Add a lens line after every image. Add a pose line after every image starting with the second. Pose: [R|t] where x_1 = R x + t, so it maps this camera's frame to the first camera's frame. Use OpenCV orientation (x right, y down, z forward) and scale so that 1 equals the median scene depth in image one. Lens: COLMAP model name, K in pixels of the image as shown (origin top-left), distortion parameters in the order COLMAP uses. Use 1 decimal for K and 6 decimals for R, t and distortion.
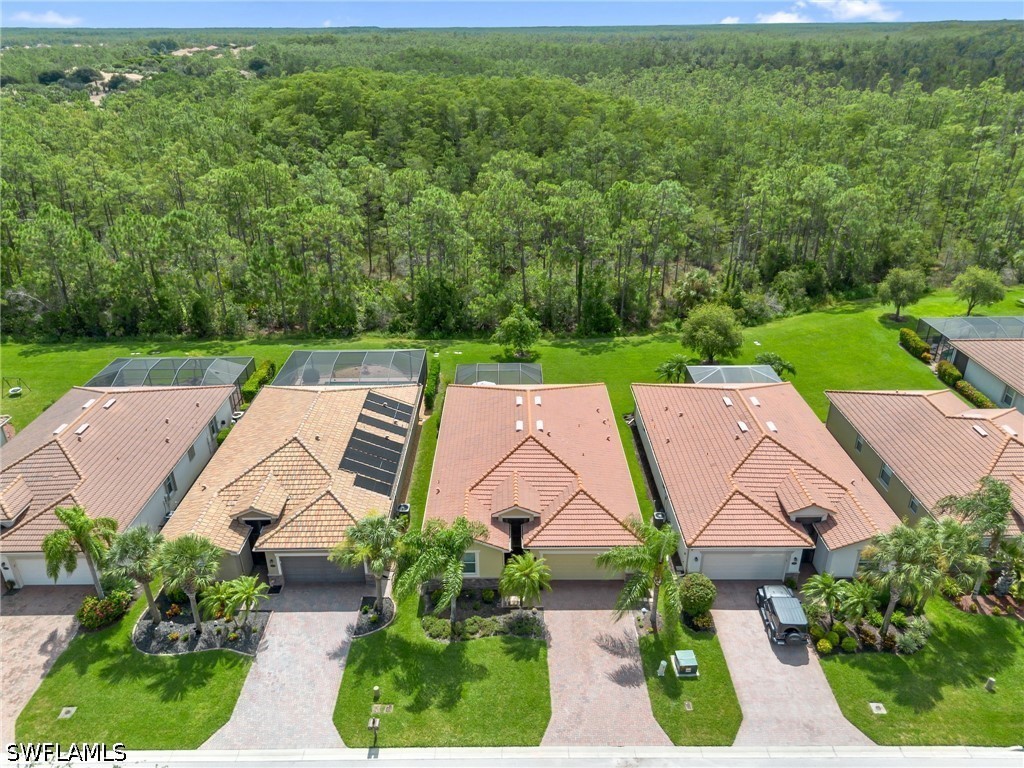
lens RADIAL K [[735.0, 0, 514.8], [0, 735.0, 380.5], [0, 0, 1]] dist [0.071942, -0.075782]
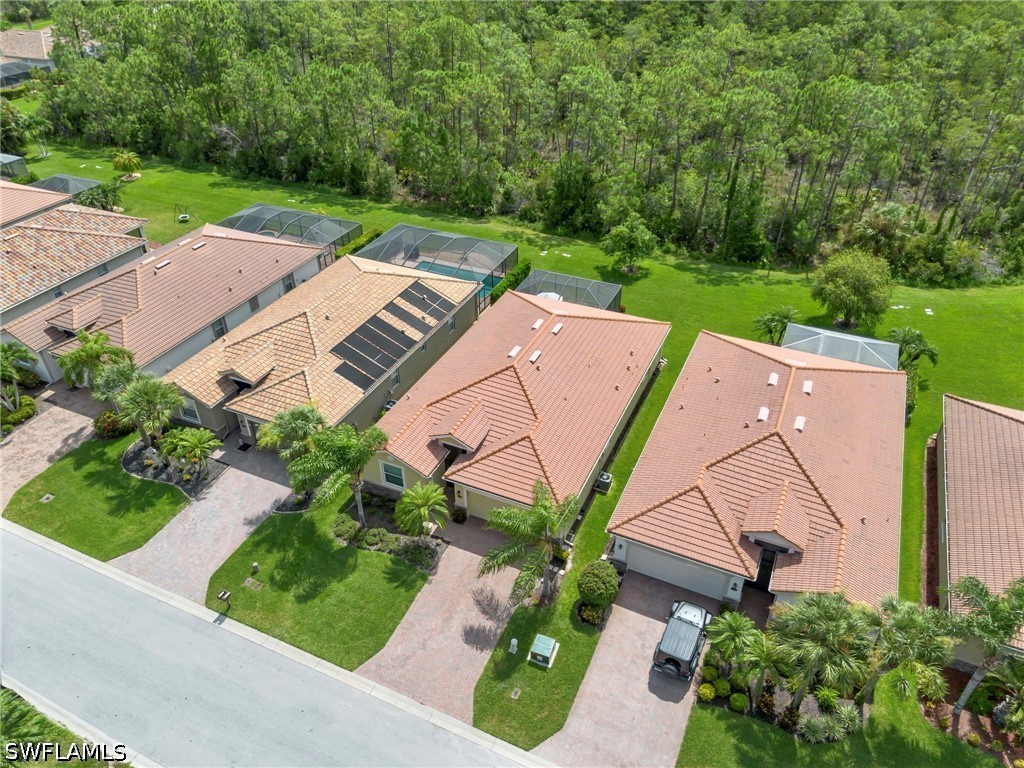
lens RADIAL K [[735.0, 0, 514.8], [0, 735.0, 380.5], [0, 0, 1]] dist [0.071942, -0.075782]
pose [[0.904983, 0.243887, -0.348604, 0.349231], [-0.182523, 0.962709, 0.199690, -0.090386], [0.384306, -0.117088, 0.915751, 0.155135]]
